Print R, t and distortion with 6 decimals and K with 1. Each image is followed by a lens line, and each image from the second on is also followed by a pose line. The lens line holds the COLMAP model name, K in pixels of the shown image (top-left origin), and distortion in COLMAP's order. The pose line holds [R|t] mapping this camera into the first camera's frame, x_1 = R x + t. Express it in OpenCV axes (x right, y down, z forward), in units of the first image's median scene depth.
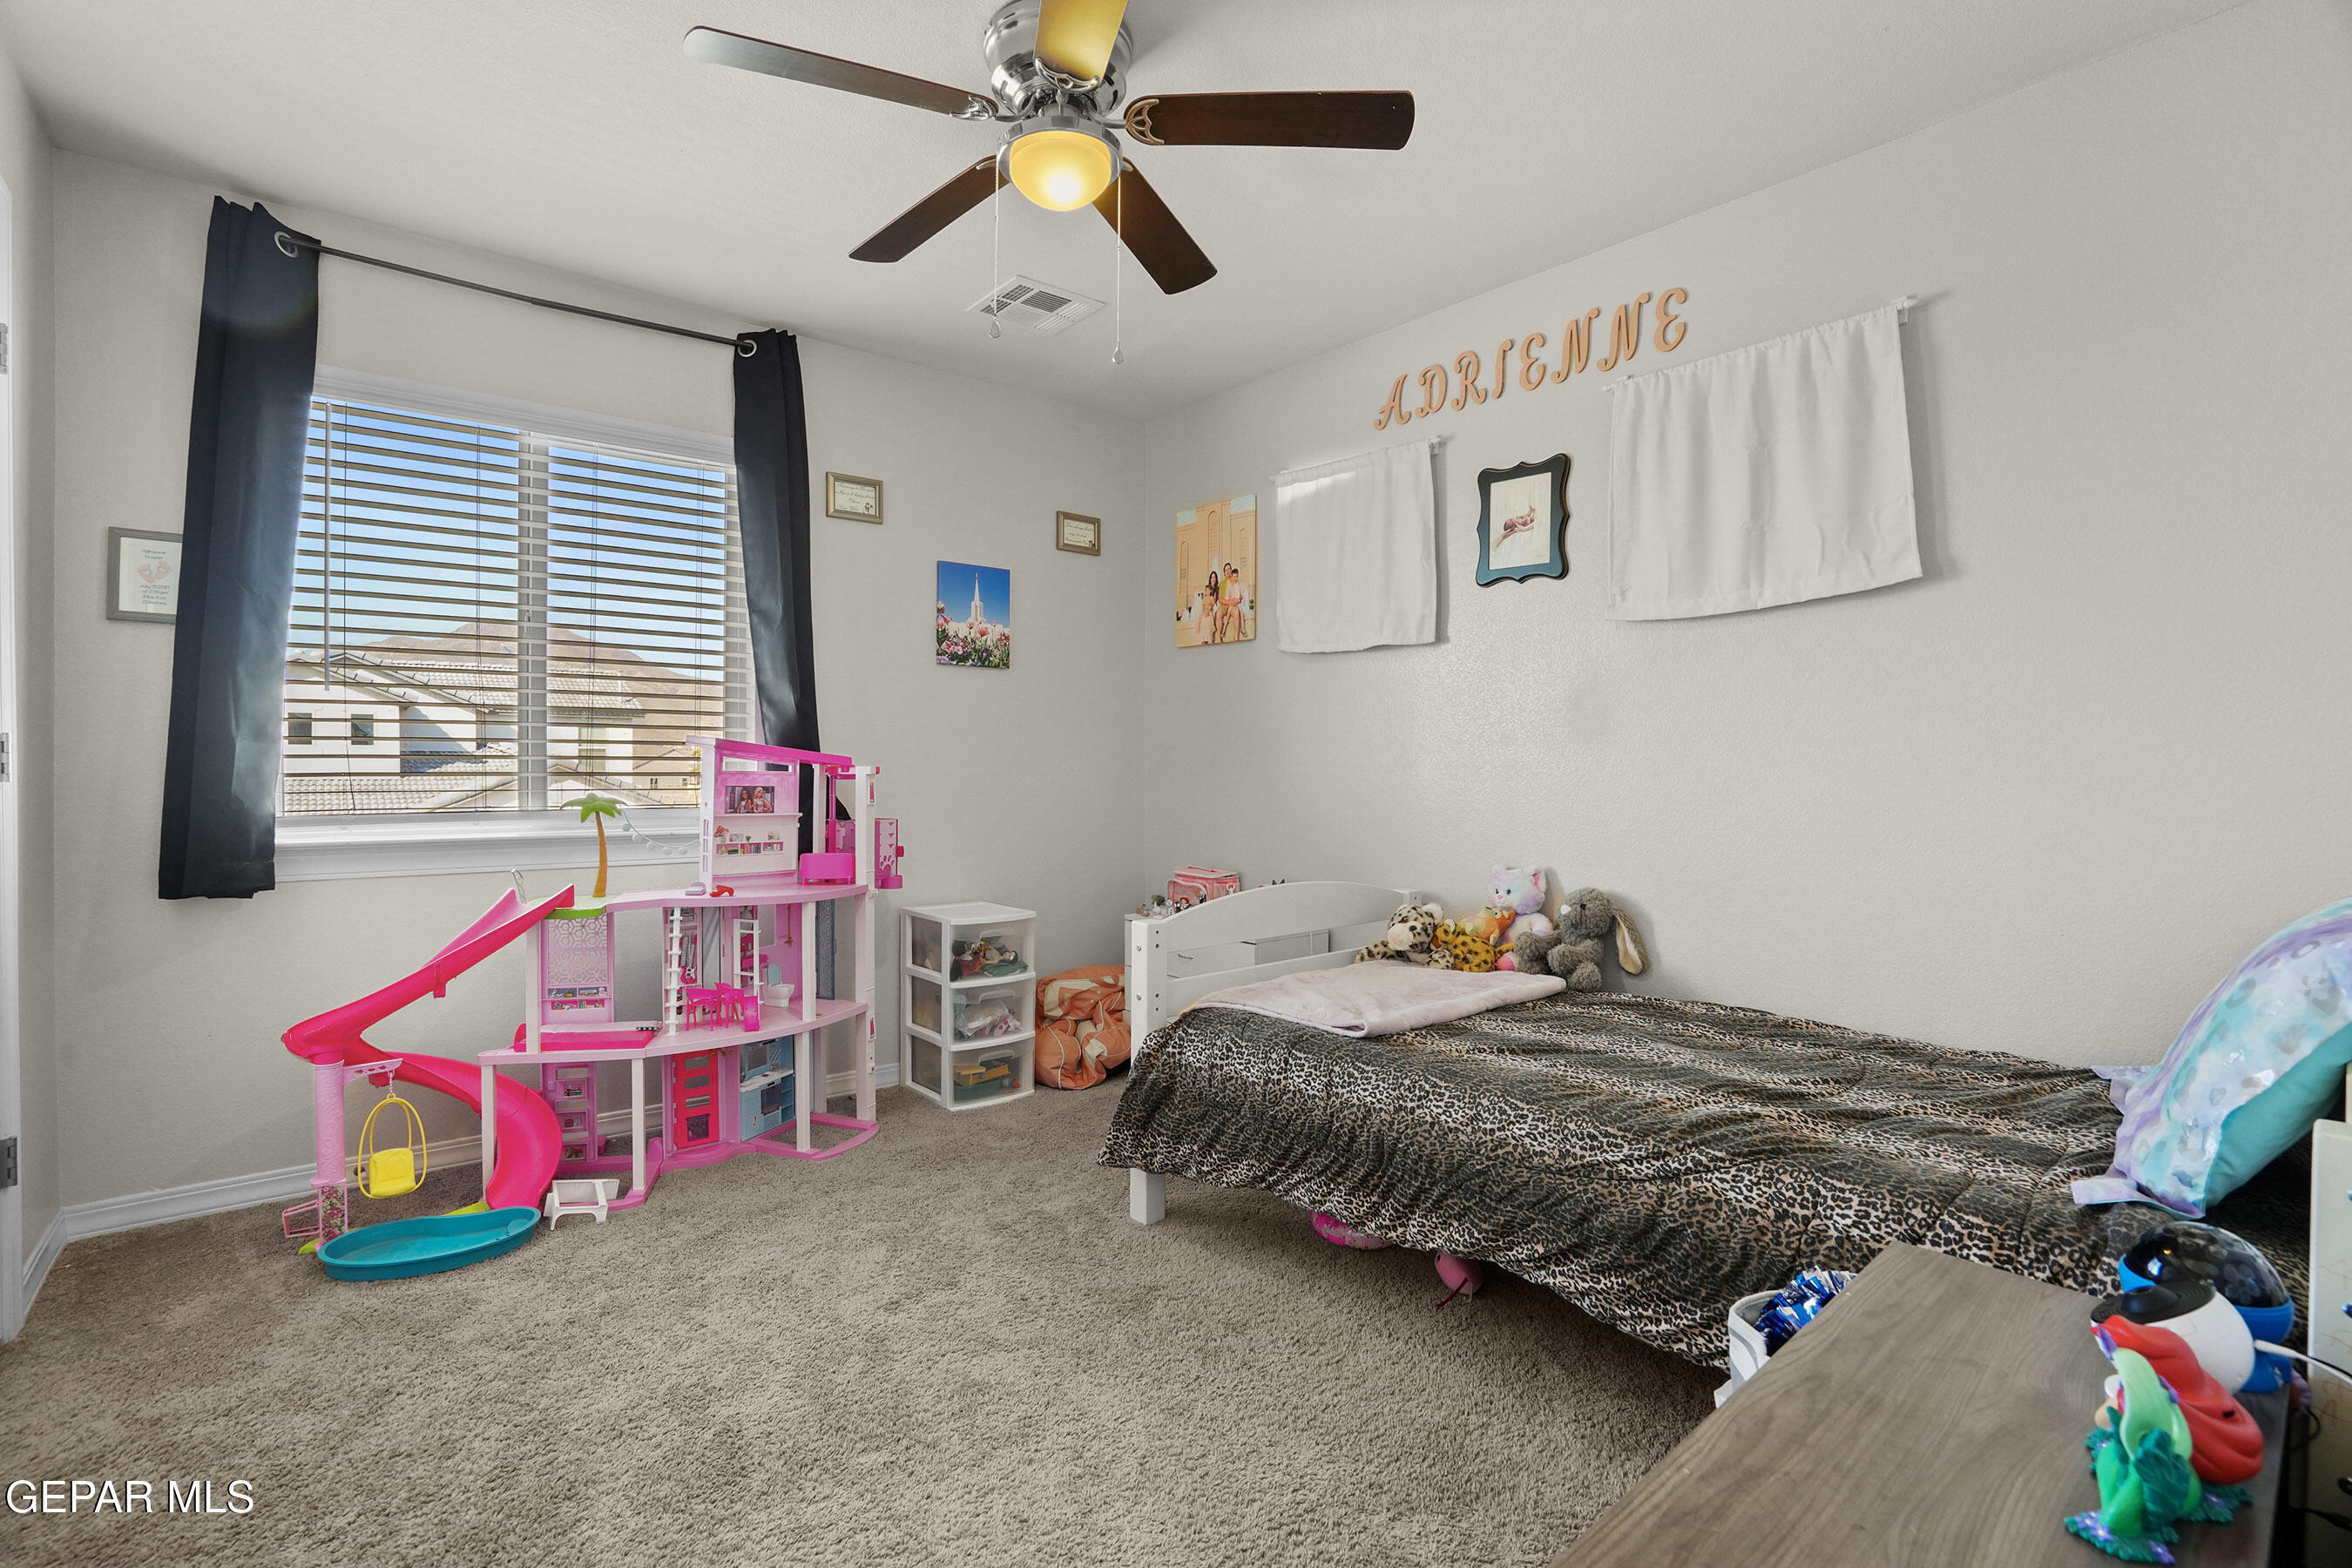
lens RADIAL K [[1079.7, 0, 1166.8], [0, 1079.7, 769.3], [0, 0, 1]] dist [-0.063533, 0.022534]
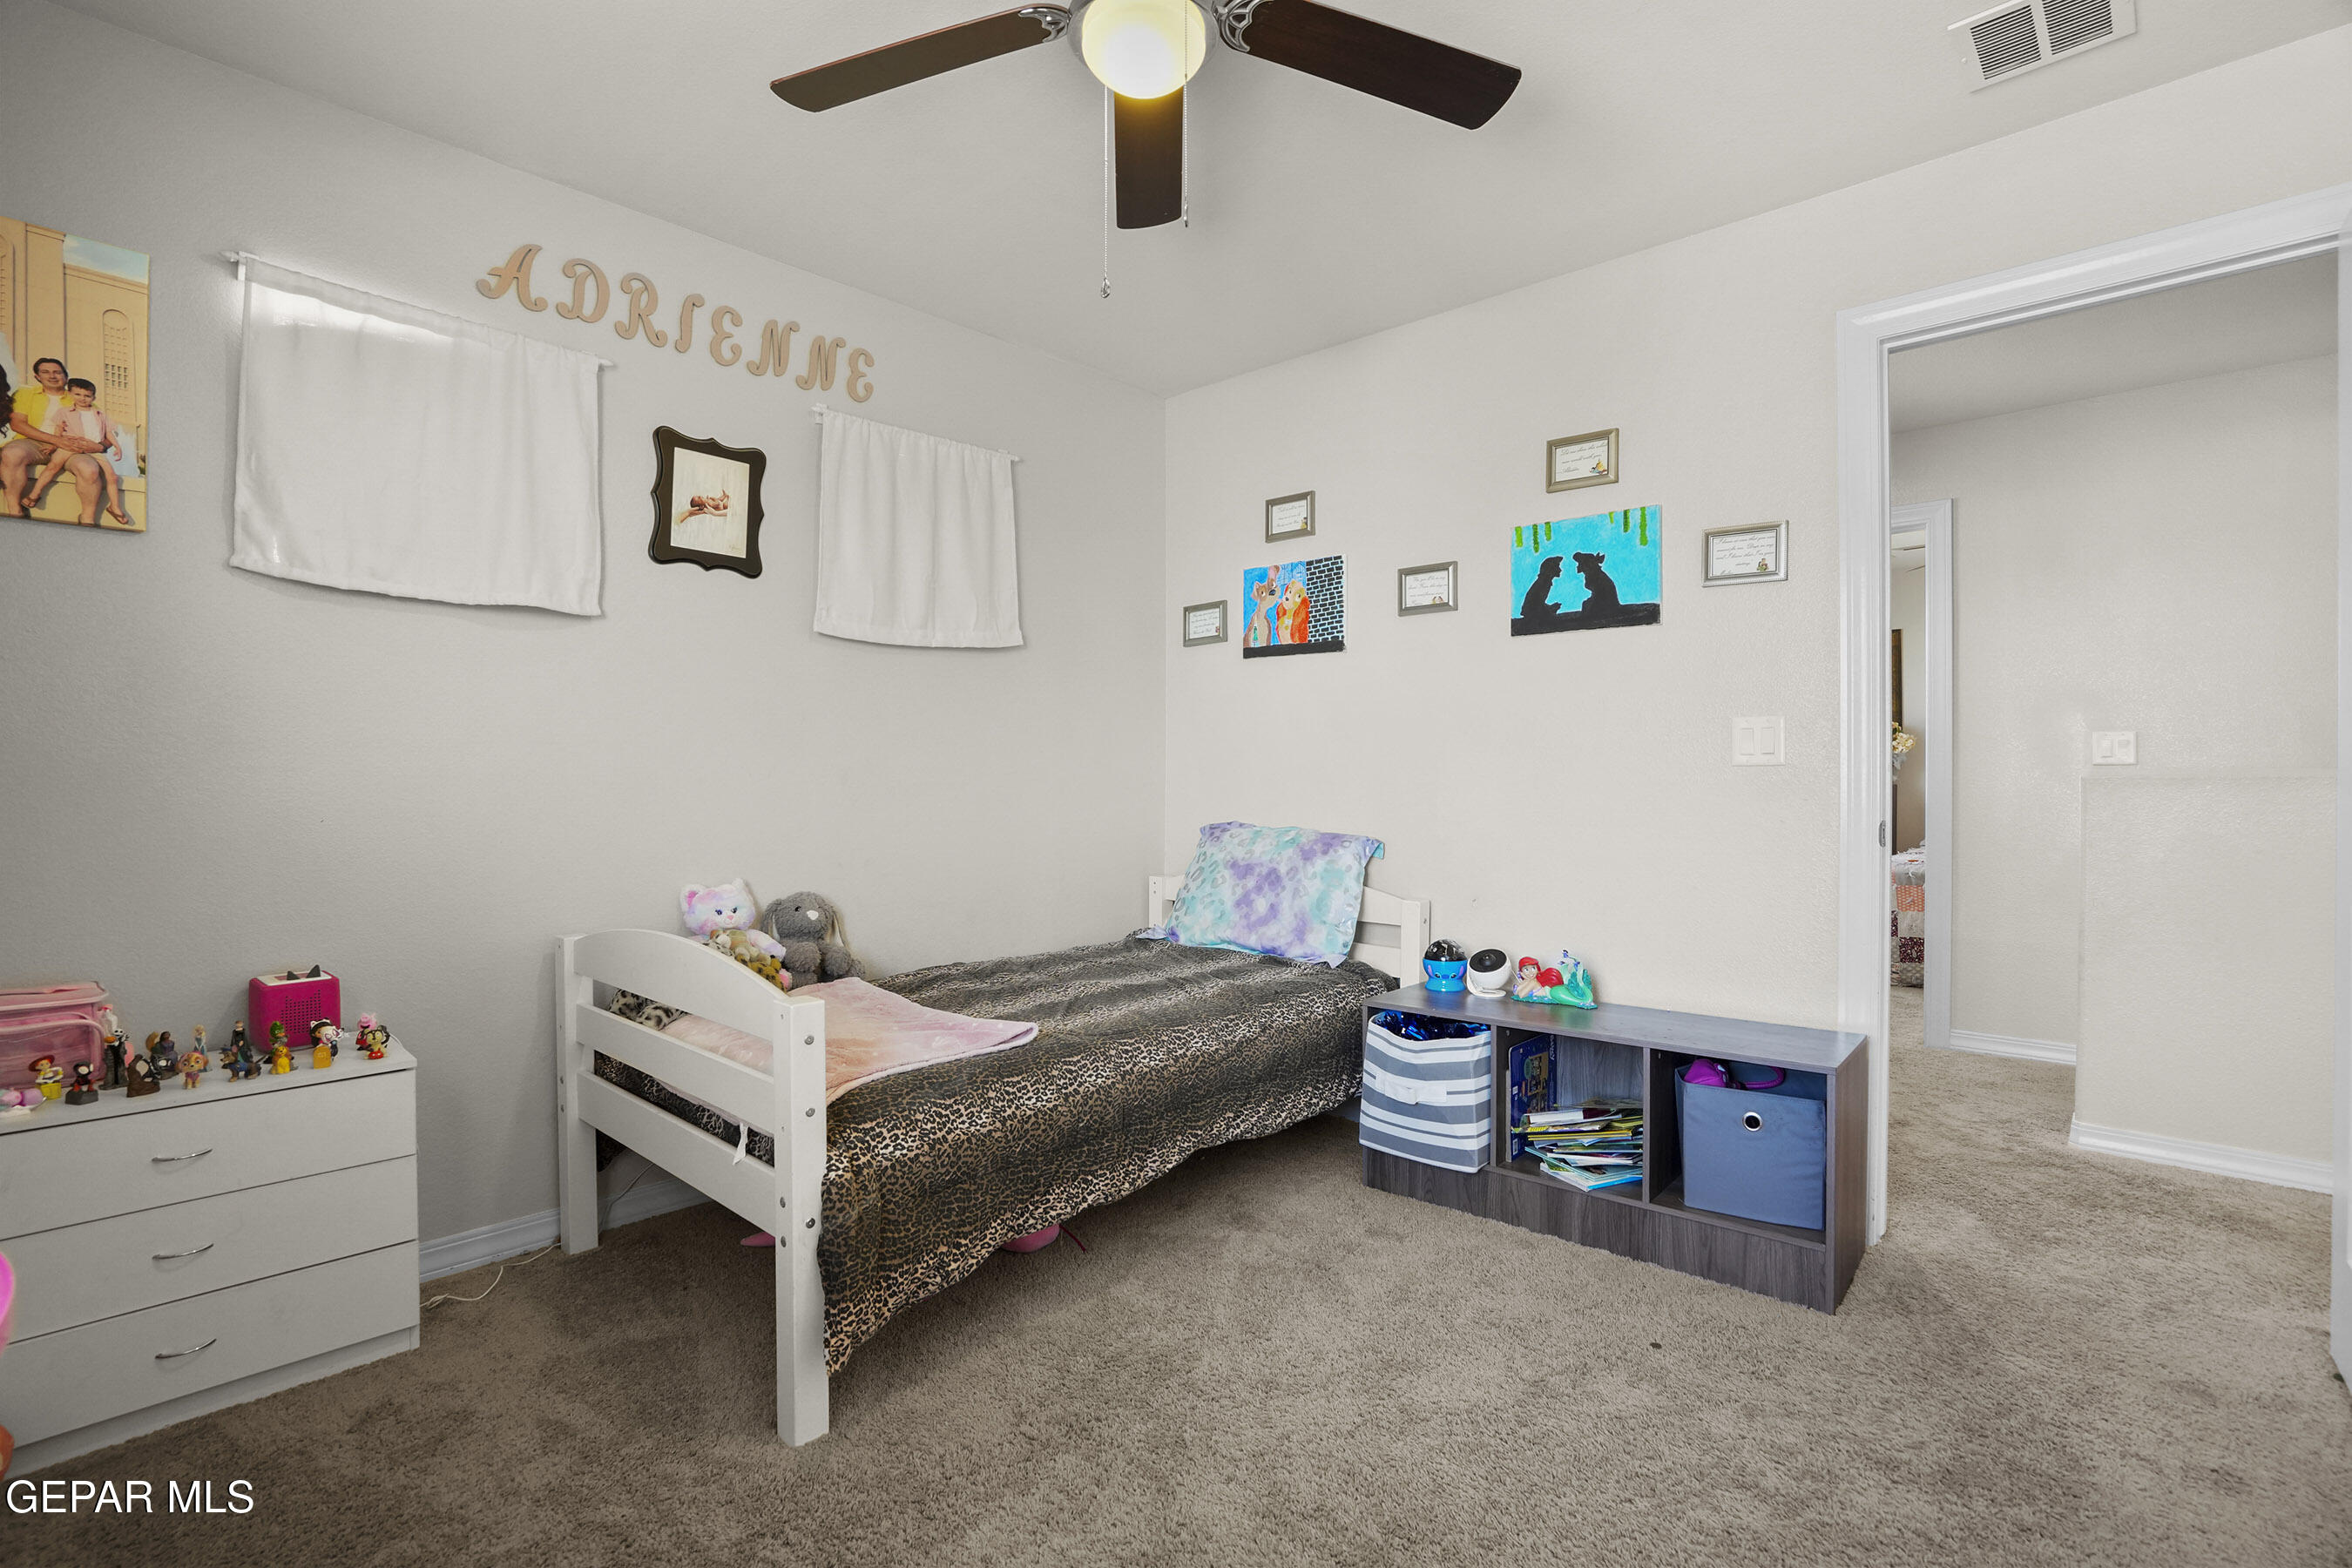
lens RADIAL K [[1079.7, 0, 1166.8], [0, 1079.7, 769.3], [0, 0, 1]] dist [-0.063533, 0.022534]
pose [[-0.116002, 0.001048, 0.993248, -0.618872], [0.002183, 0.999997, -0.000800, -0.004192], [-0.993247, 0.002076, -0.116004, 0.728482]]
